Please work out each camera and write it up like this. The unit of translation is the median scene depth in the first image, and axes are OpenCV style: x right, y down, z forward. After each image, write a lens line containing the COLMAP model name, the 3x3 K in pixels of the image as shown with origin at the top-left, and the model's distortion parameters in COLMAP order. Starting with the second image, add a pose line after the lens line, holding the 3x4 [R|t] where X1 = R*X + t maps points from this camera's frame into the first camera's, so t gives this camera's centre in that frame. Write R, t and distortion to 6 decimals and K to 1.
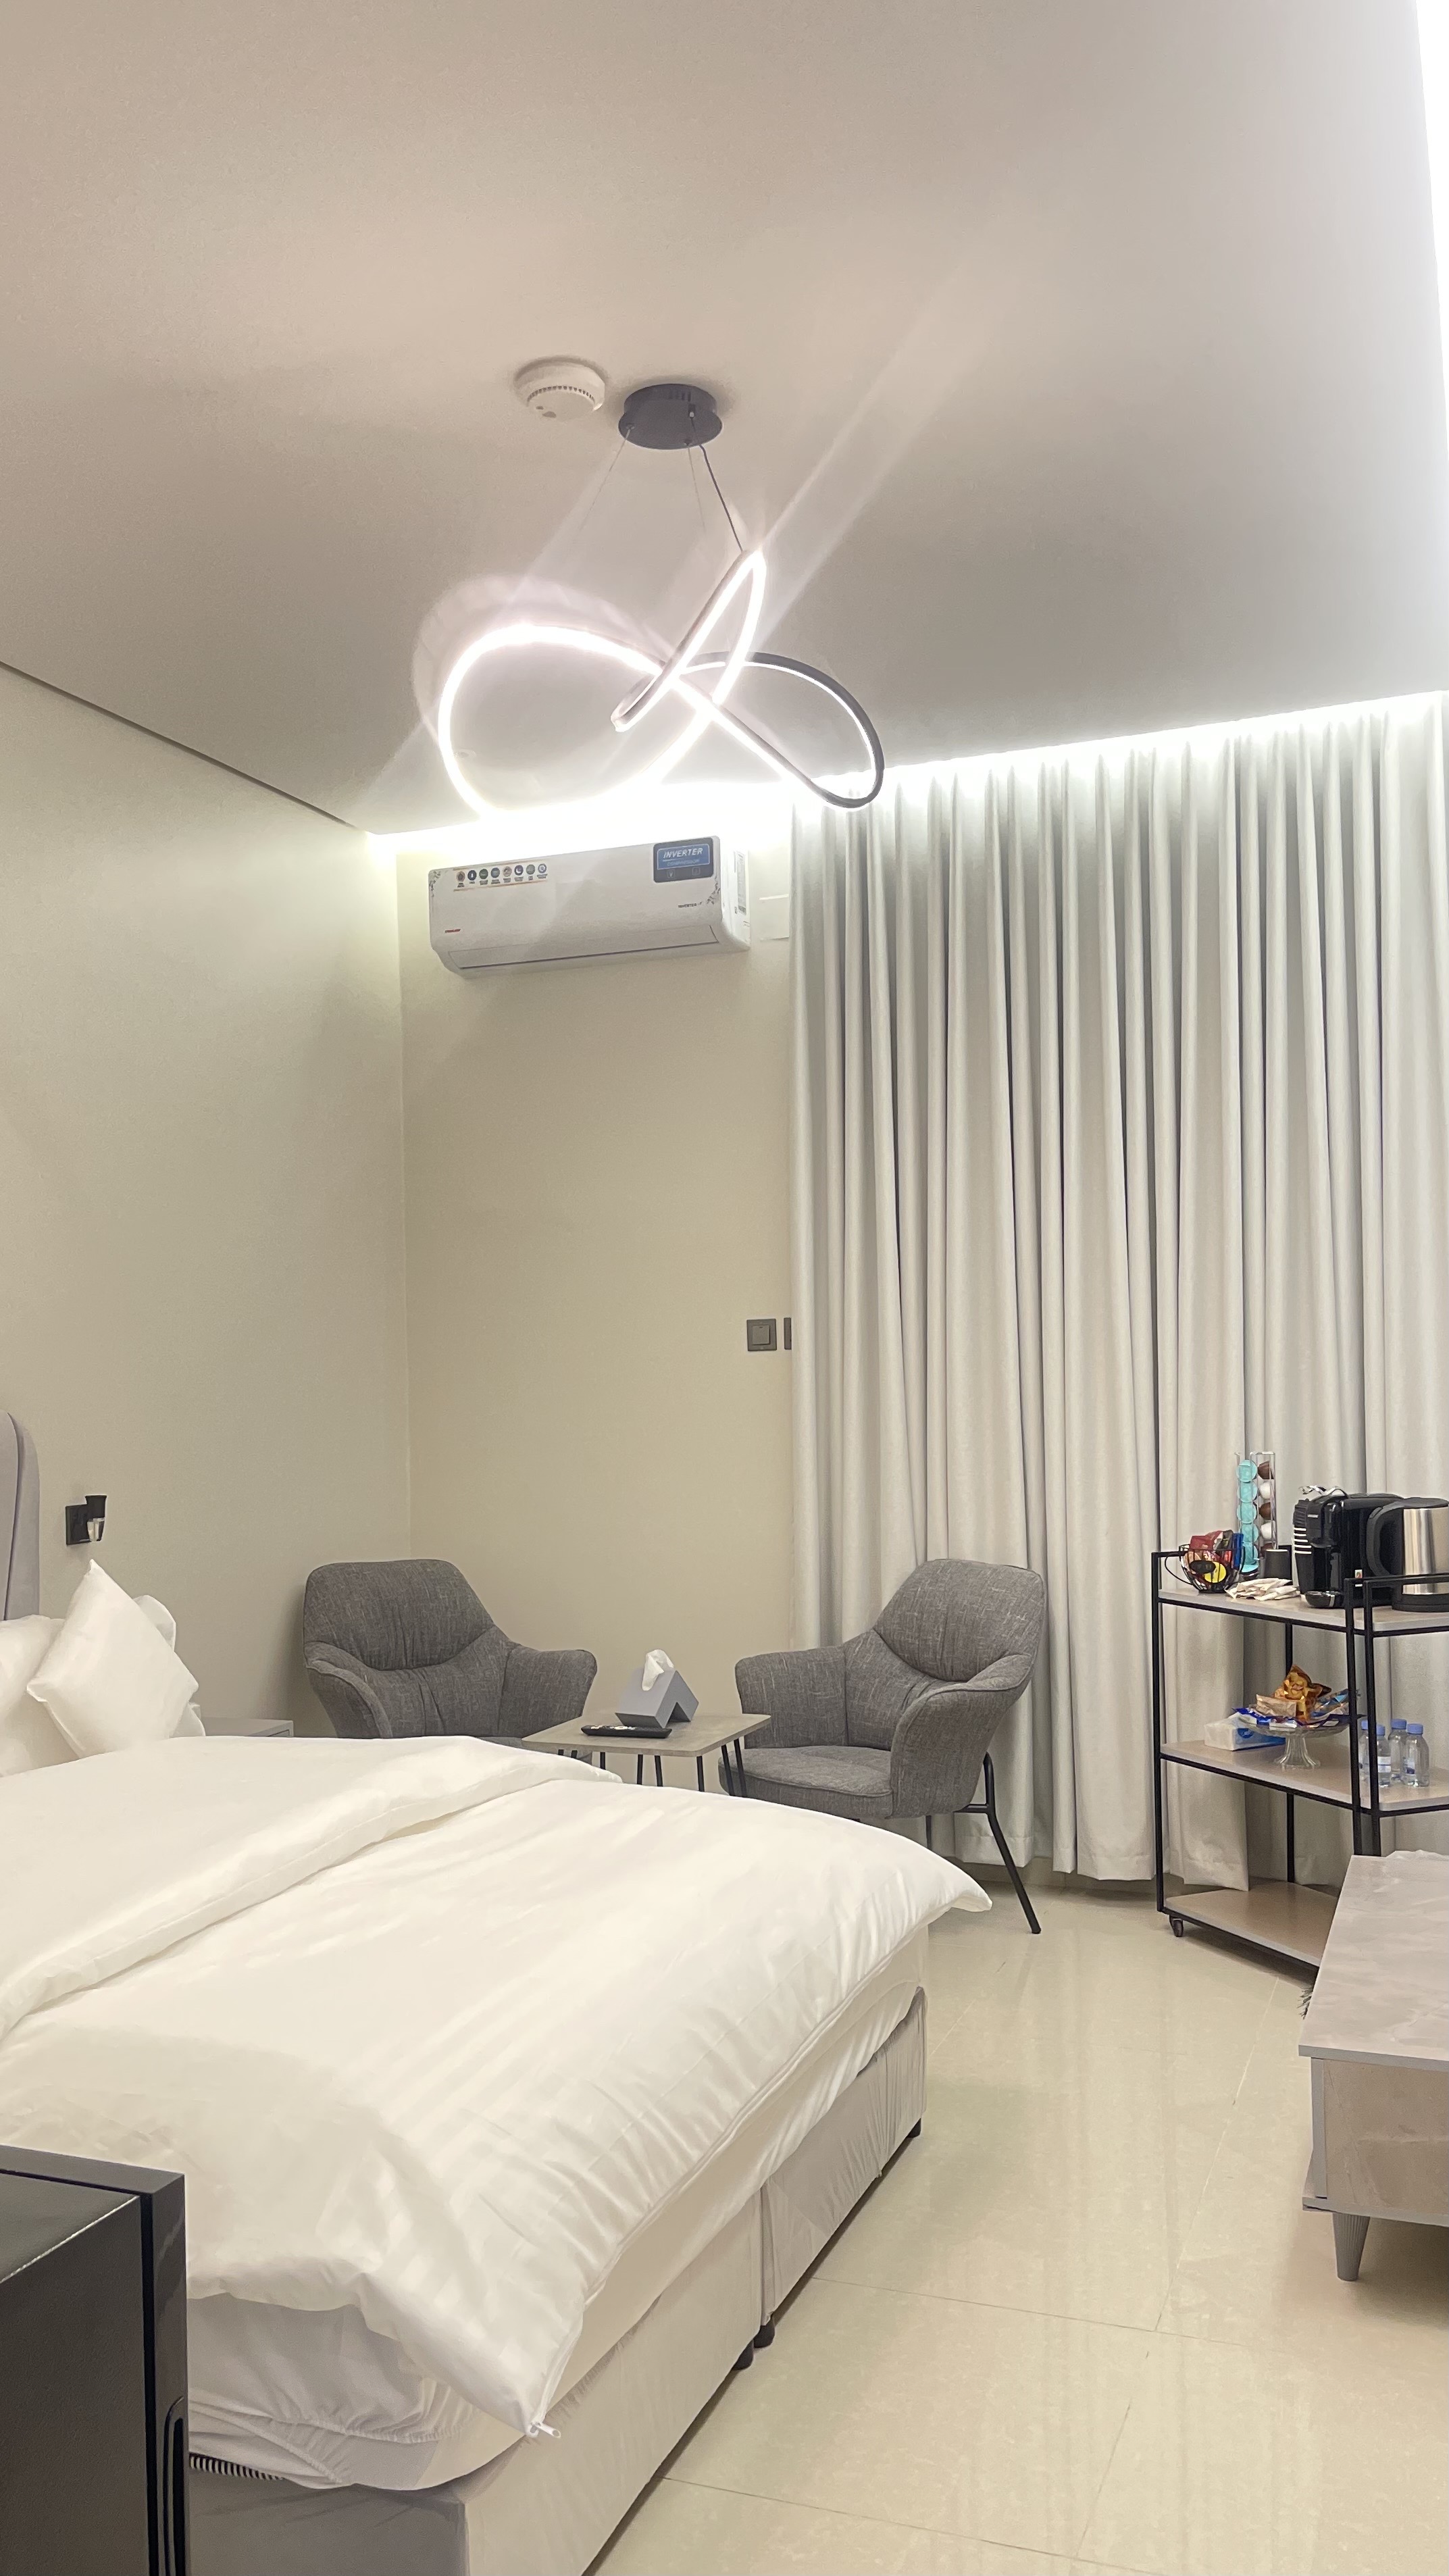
lens RADIAL K [[2067.8, 0, 678.5], [0, 2067.8, 1359.8], [0, 0, 1]] dist [0.059939, -0.005112]
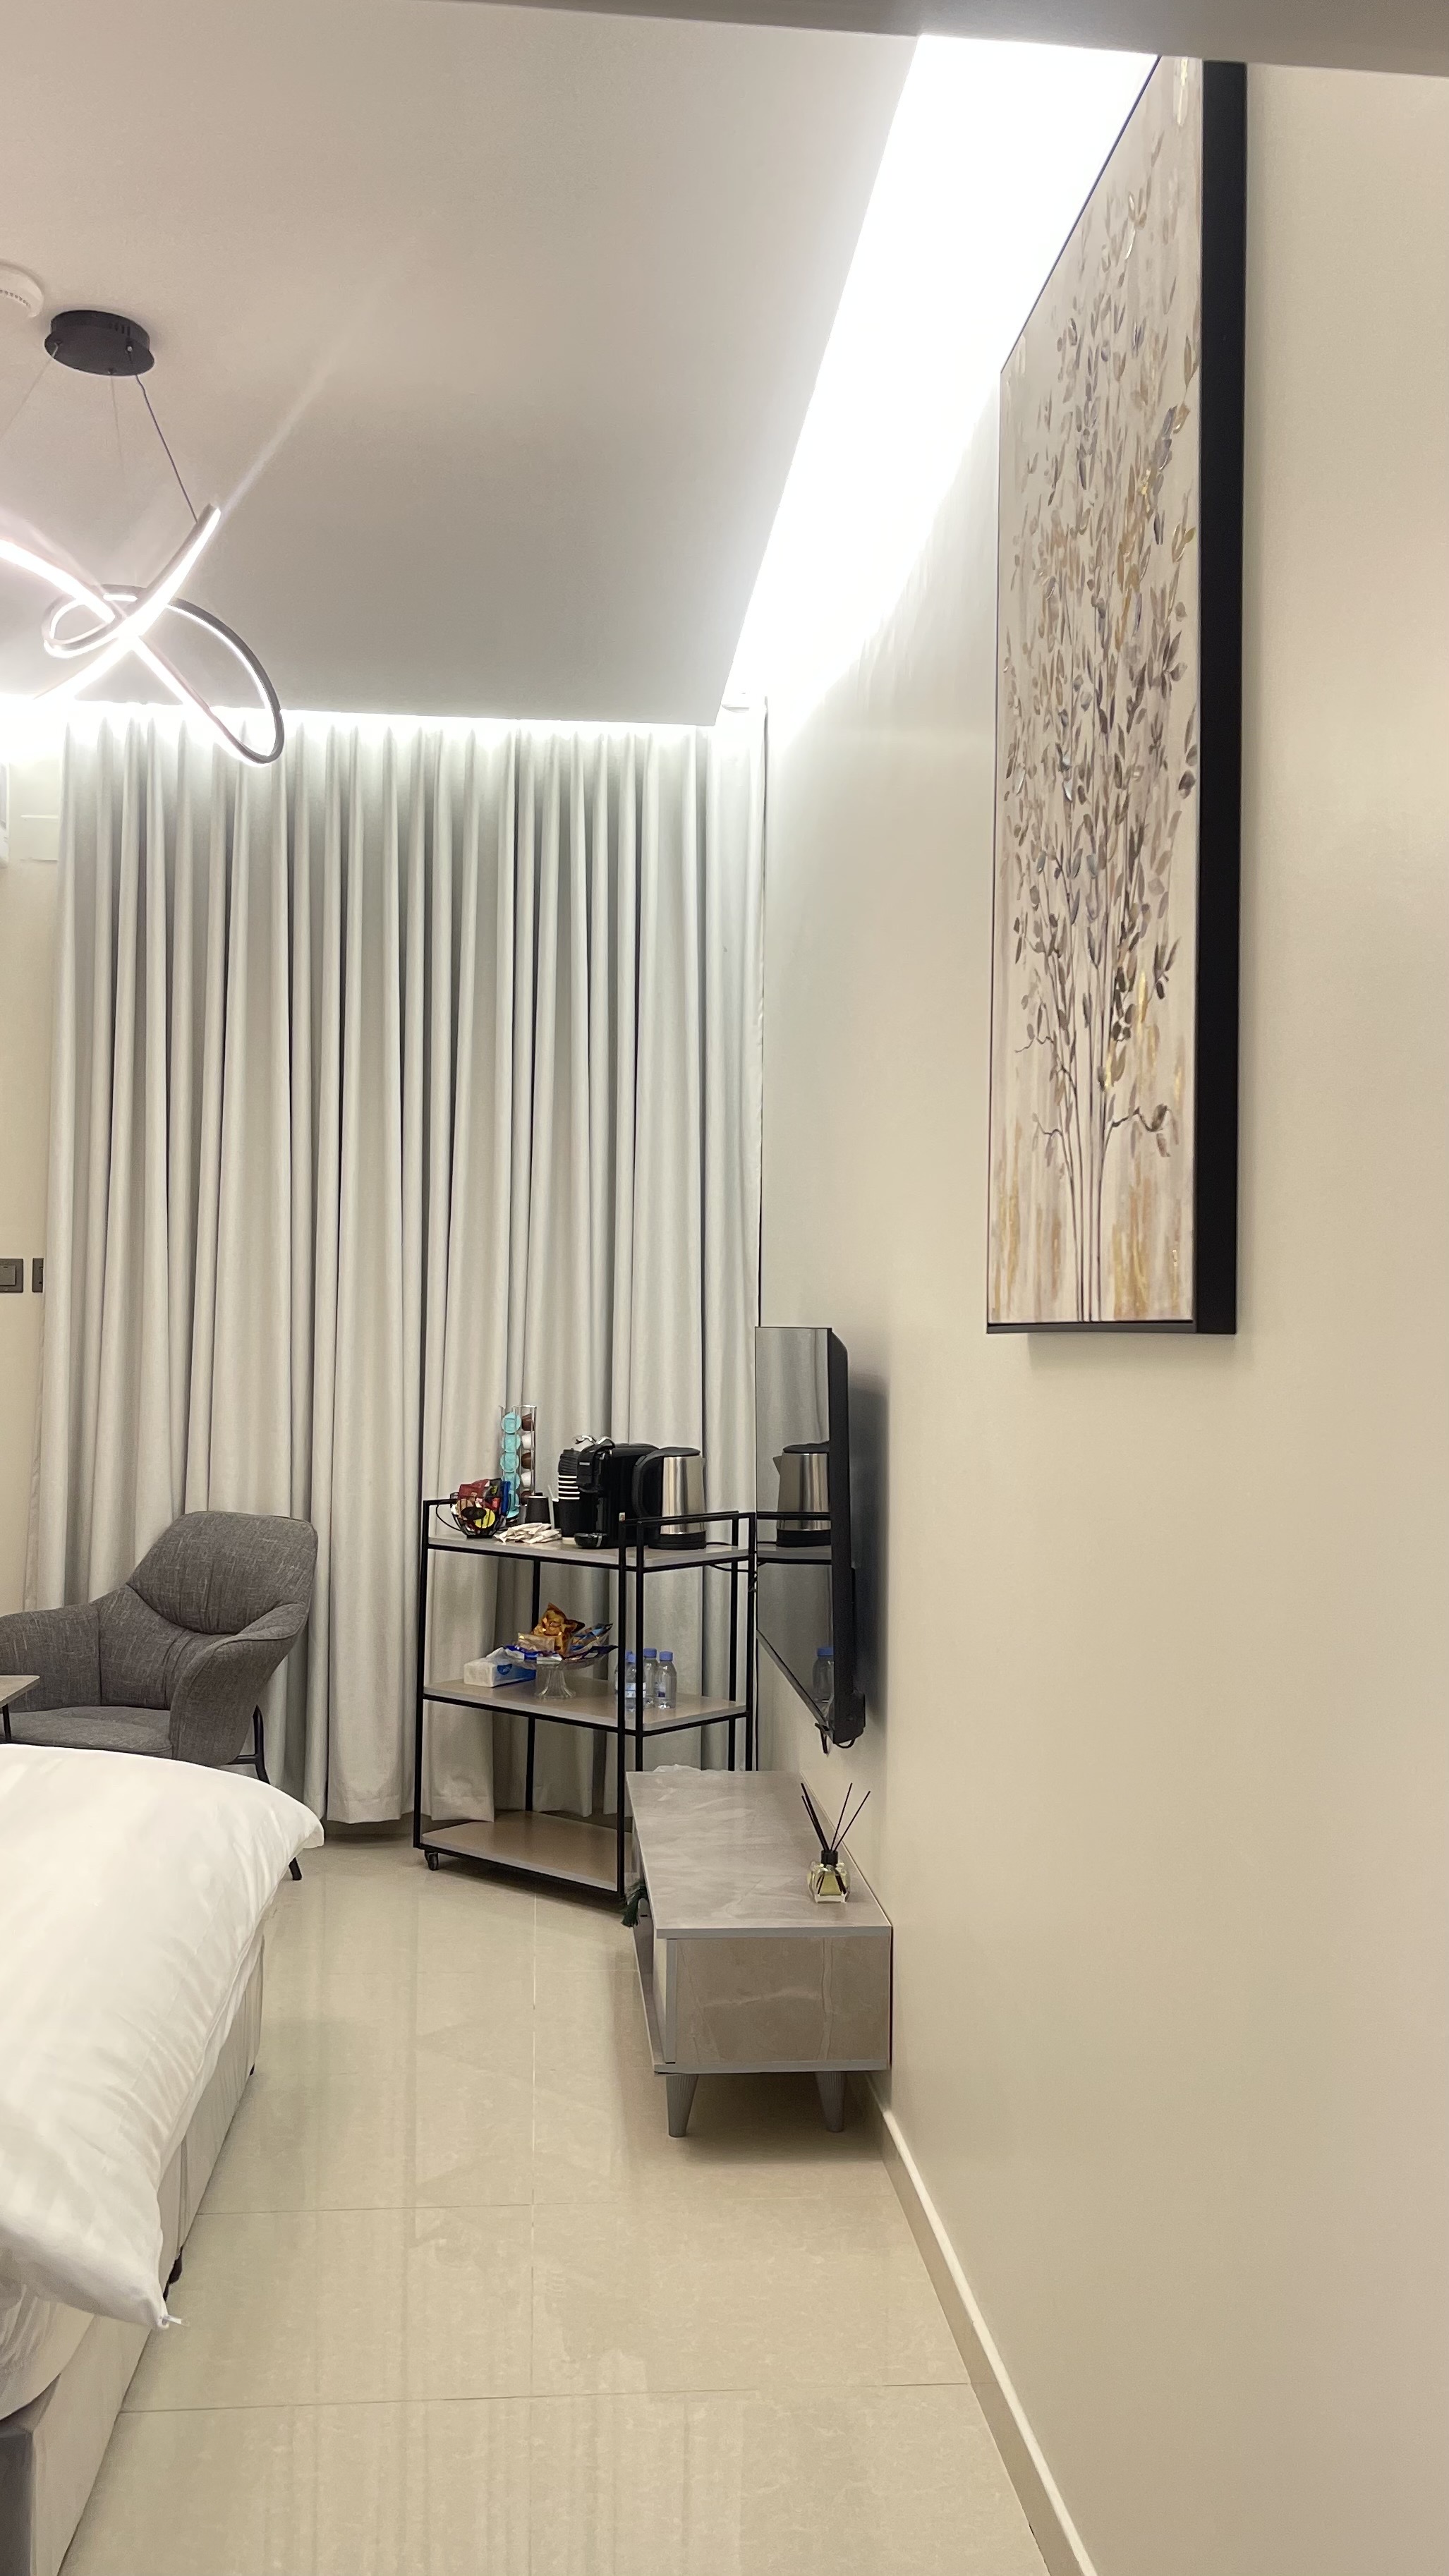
lens RADIAL K [[2163.7, 0, 711.9], [0, 2163.7, 1287.4], [0, 0, 1]] dist [0.098128, -0.005532]
pose [[0.897842, 0.038308, 0.438648, -0.126018], [-0.032220, 0.999253, -0.021317, 0.004652], [-0.439137, 0.005006, 0.898406, -0.042317]]
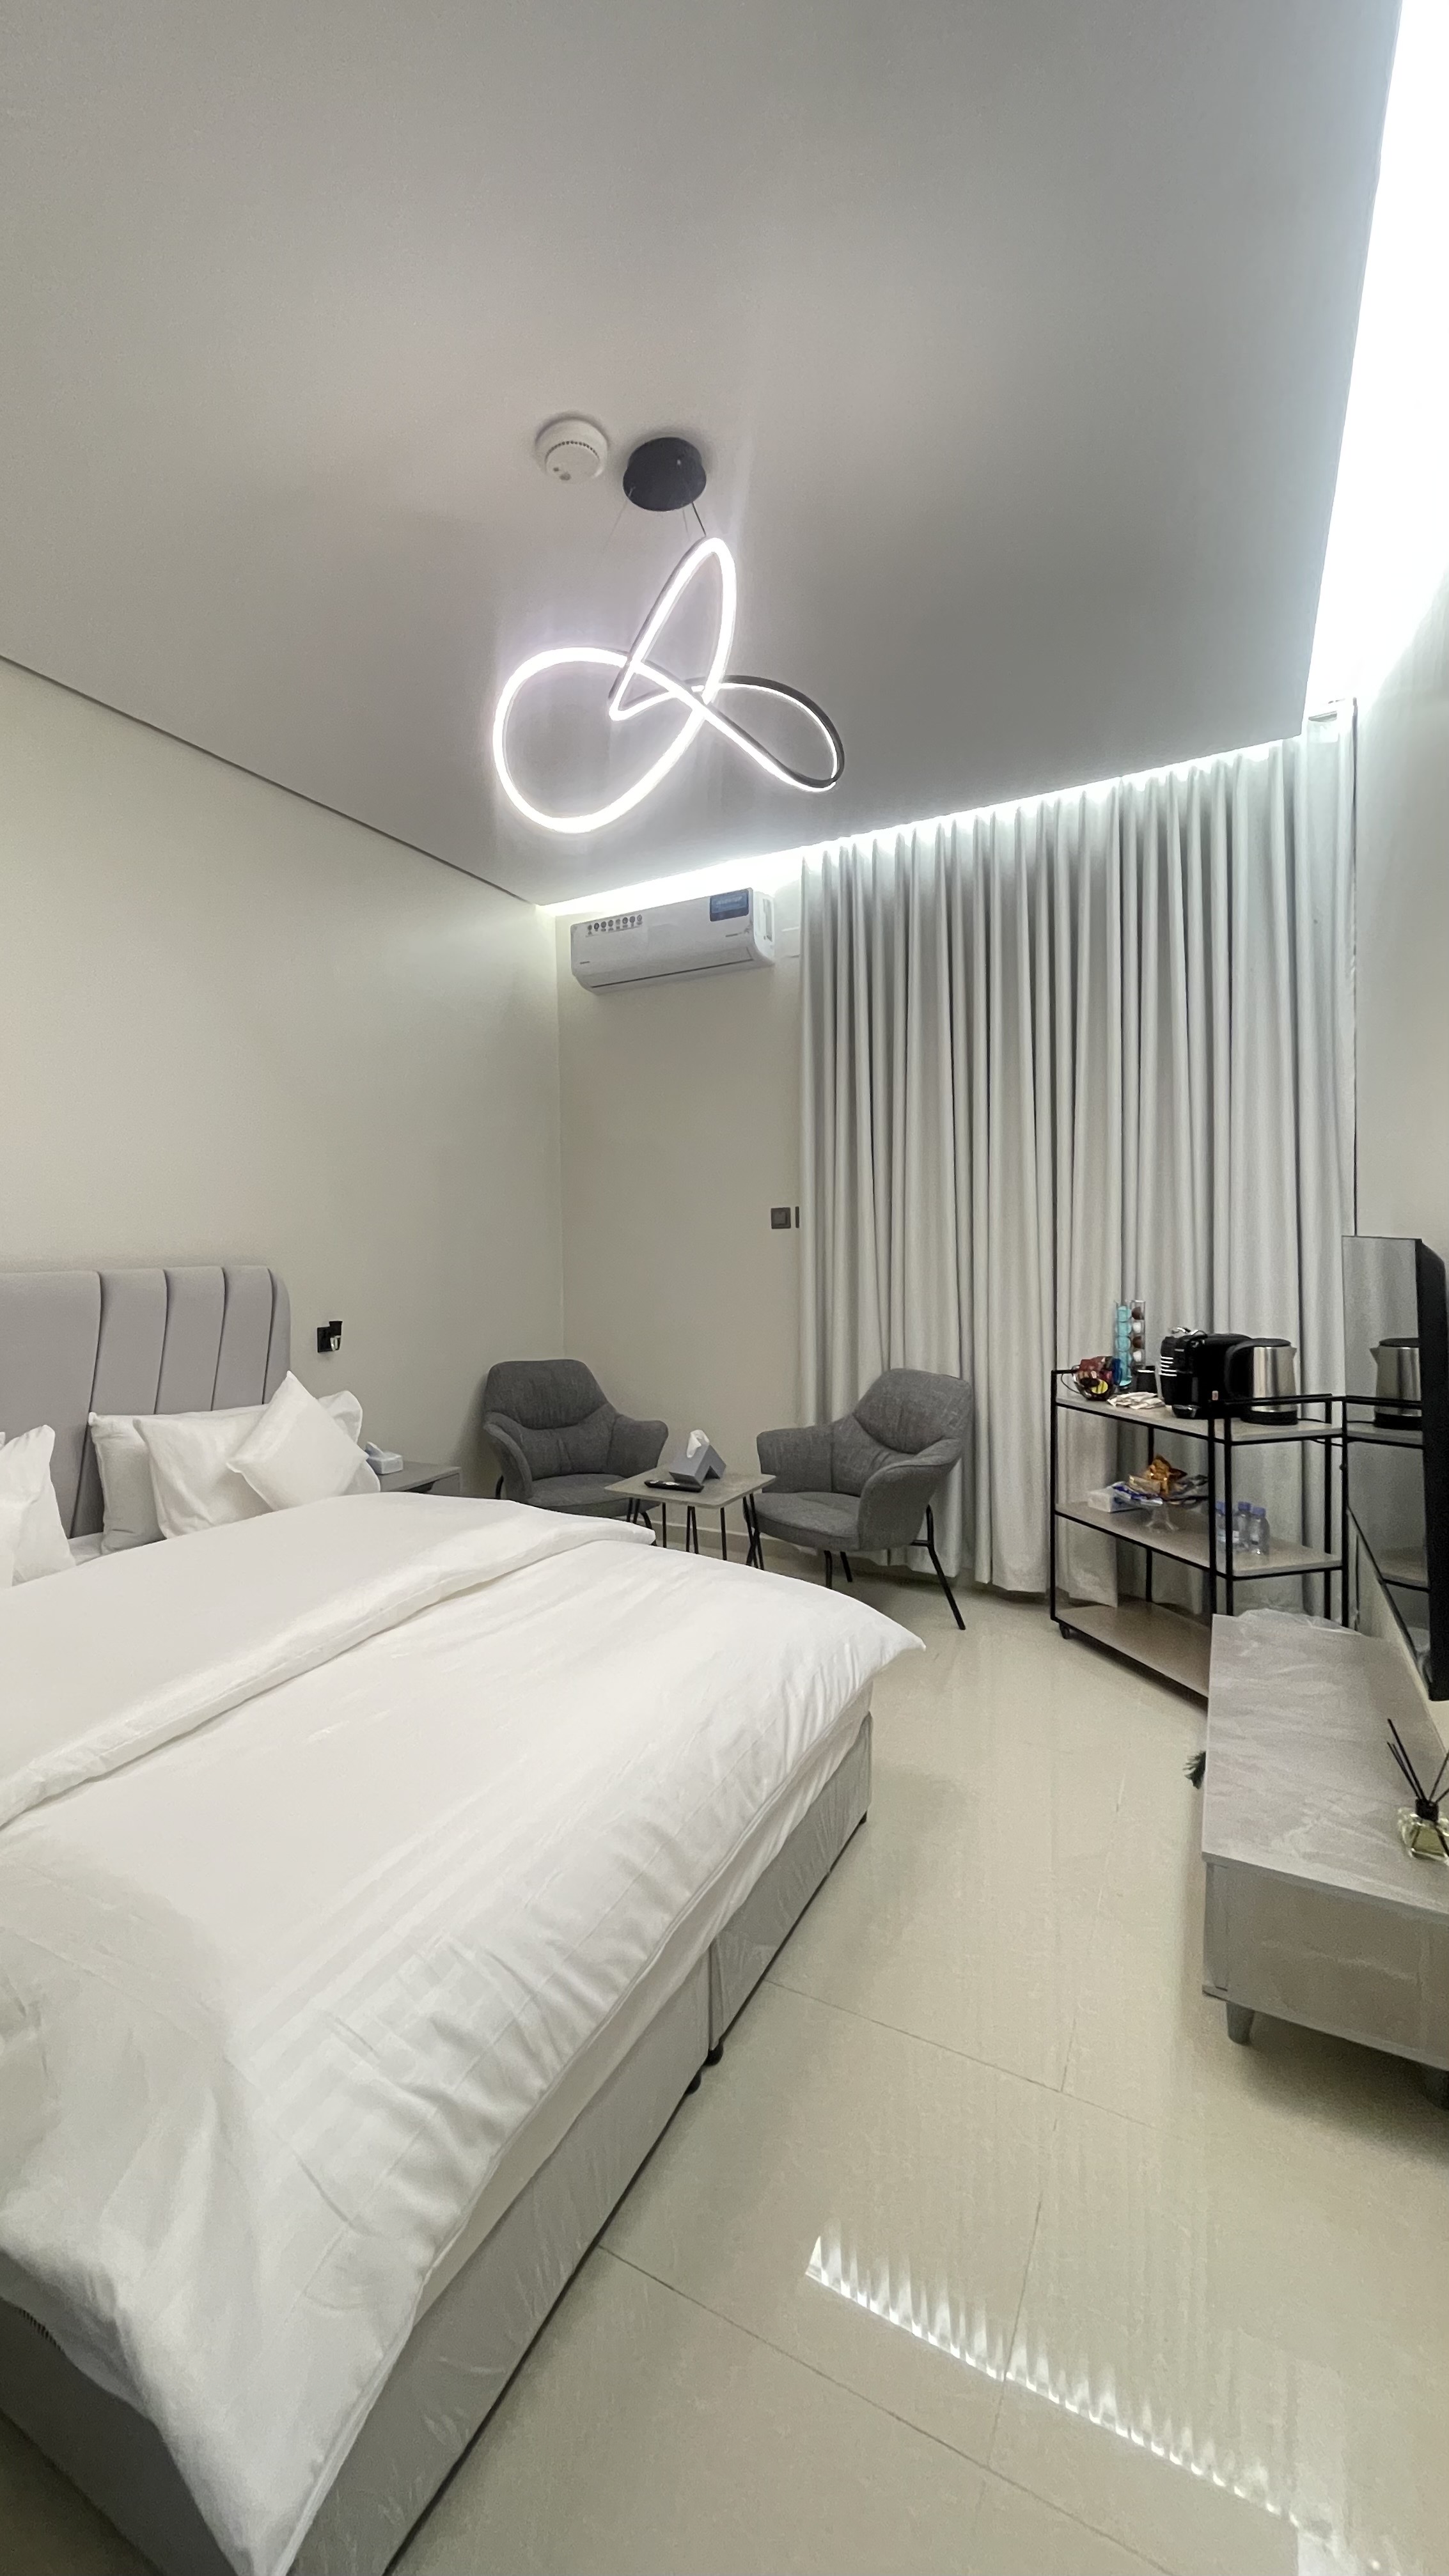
lens RADIAL K [[1045.8, 0, 596.9], [0, 1045.8, 1268.9], [0, 0, 1]] dist [0.000437, -0.000020]
pose [[0.985417, 0.006153, -0.170047, 0.044388], [-0.000508, 0.999448, 0.033218, 0.000001], [0.170158, -0.032647, 0.984876, 0.251230]]
